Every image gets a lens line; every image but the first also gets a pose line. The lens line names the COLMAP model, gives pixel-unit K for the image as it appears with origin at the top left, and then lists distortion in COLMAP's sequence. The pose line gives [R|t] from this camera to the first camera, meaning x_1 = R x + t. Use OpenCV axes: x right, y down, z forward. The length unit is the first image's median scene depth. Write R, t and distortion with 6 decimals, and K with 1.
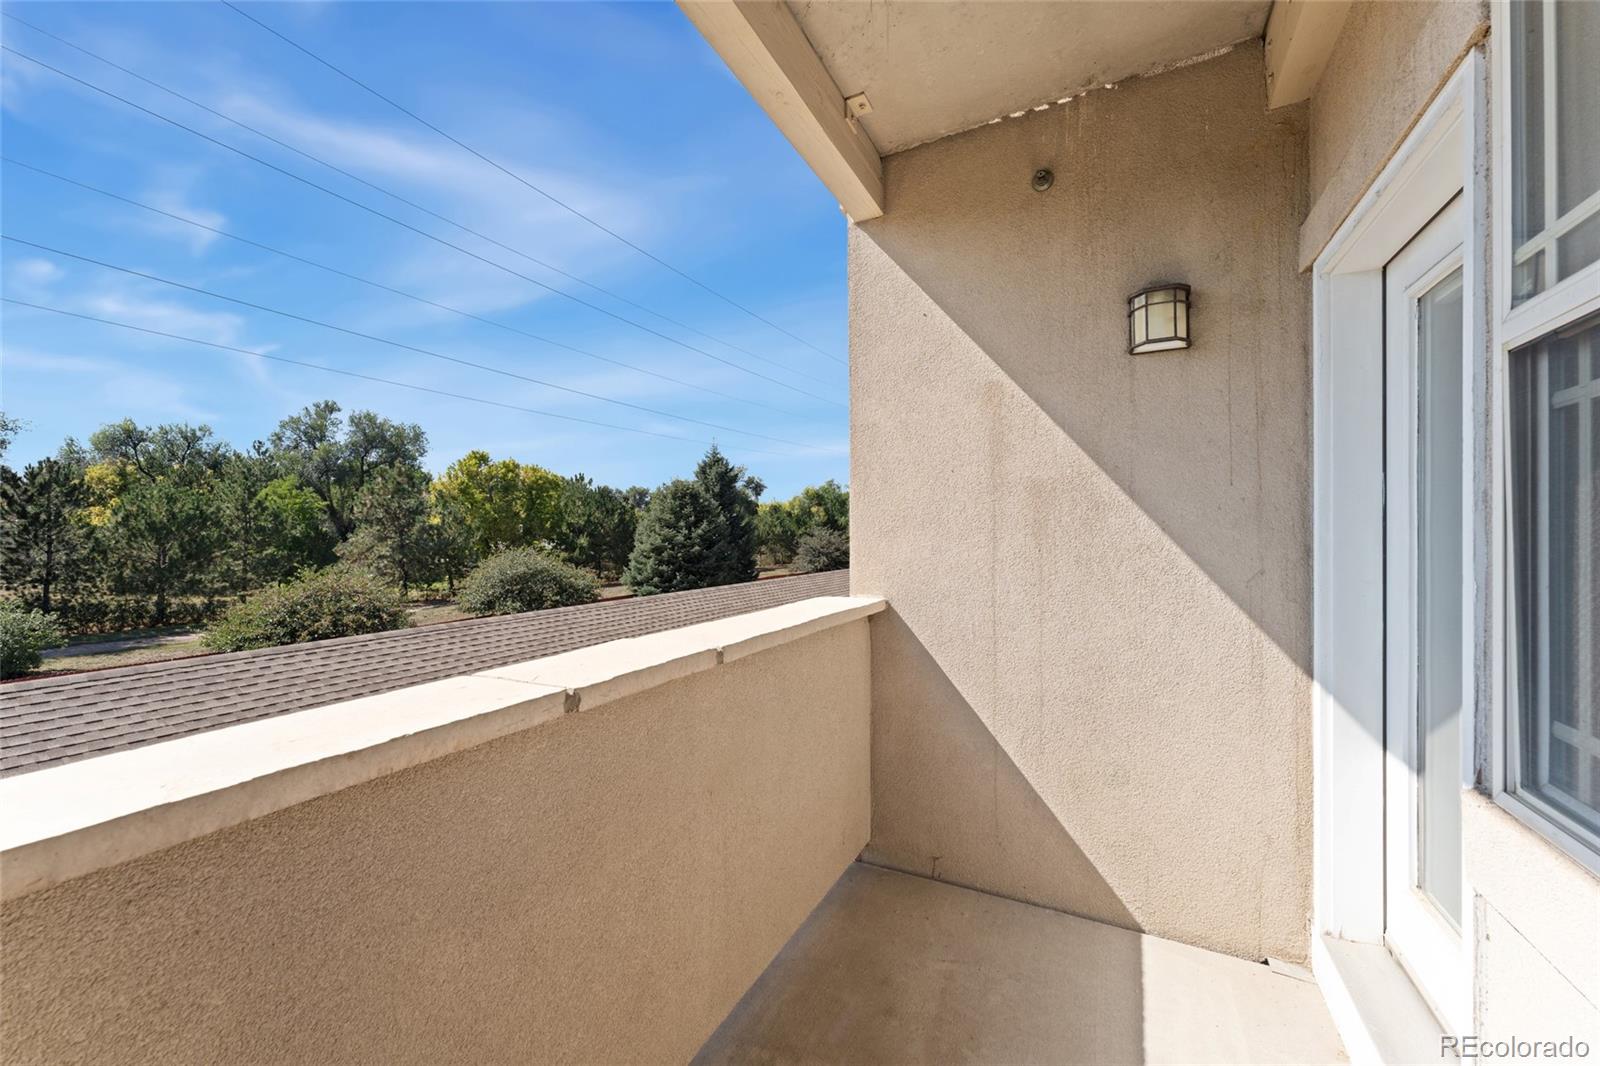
lens RADIAL K [[651.4, 0, 791.5], [0, 651.4, 532.6], [0, 0, 1]] dist [0.002223, 0.000103]
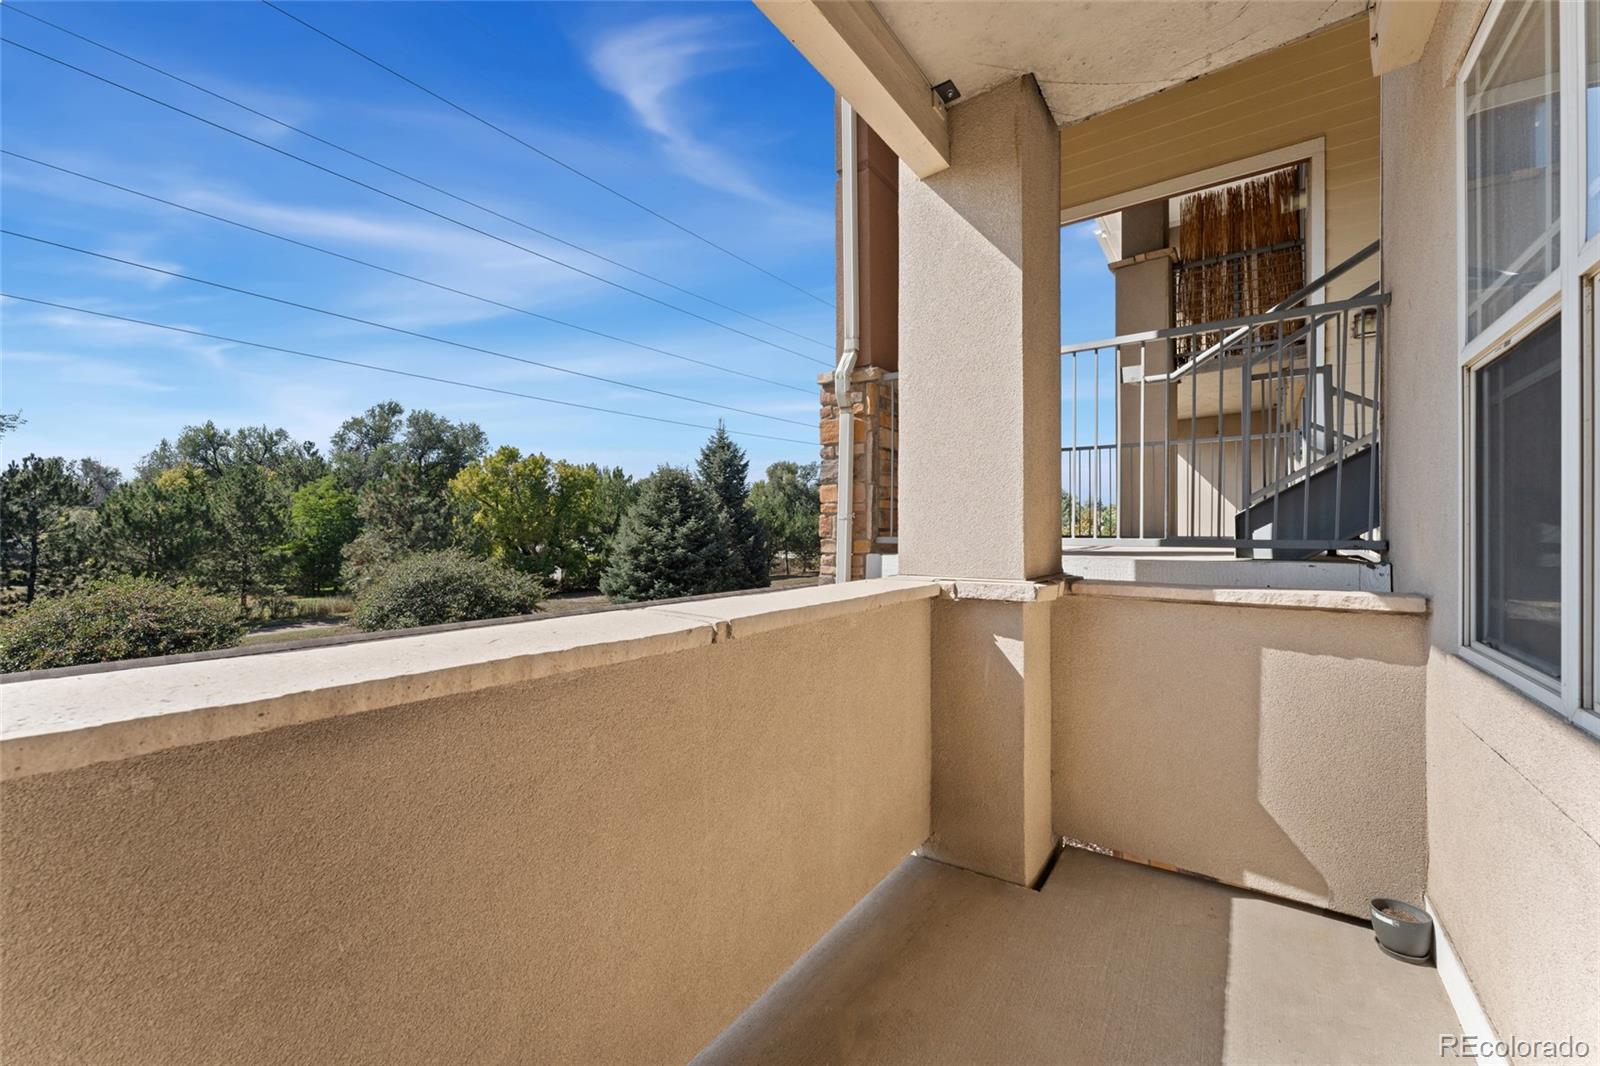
lens RADIAL K [[651.4, 0, 808.6], [0, 651.4, 536.2], [0, 0, 1]] dist [0.002223, 0.000103]
pose [[0.992398, -0.001587, -0.123057, 0.097204], [0.001939, 0.999994, 0.002744, 0.003782], [0.123052, -0.002961, 0.992396, 0.178517]]
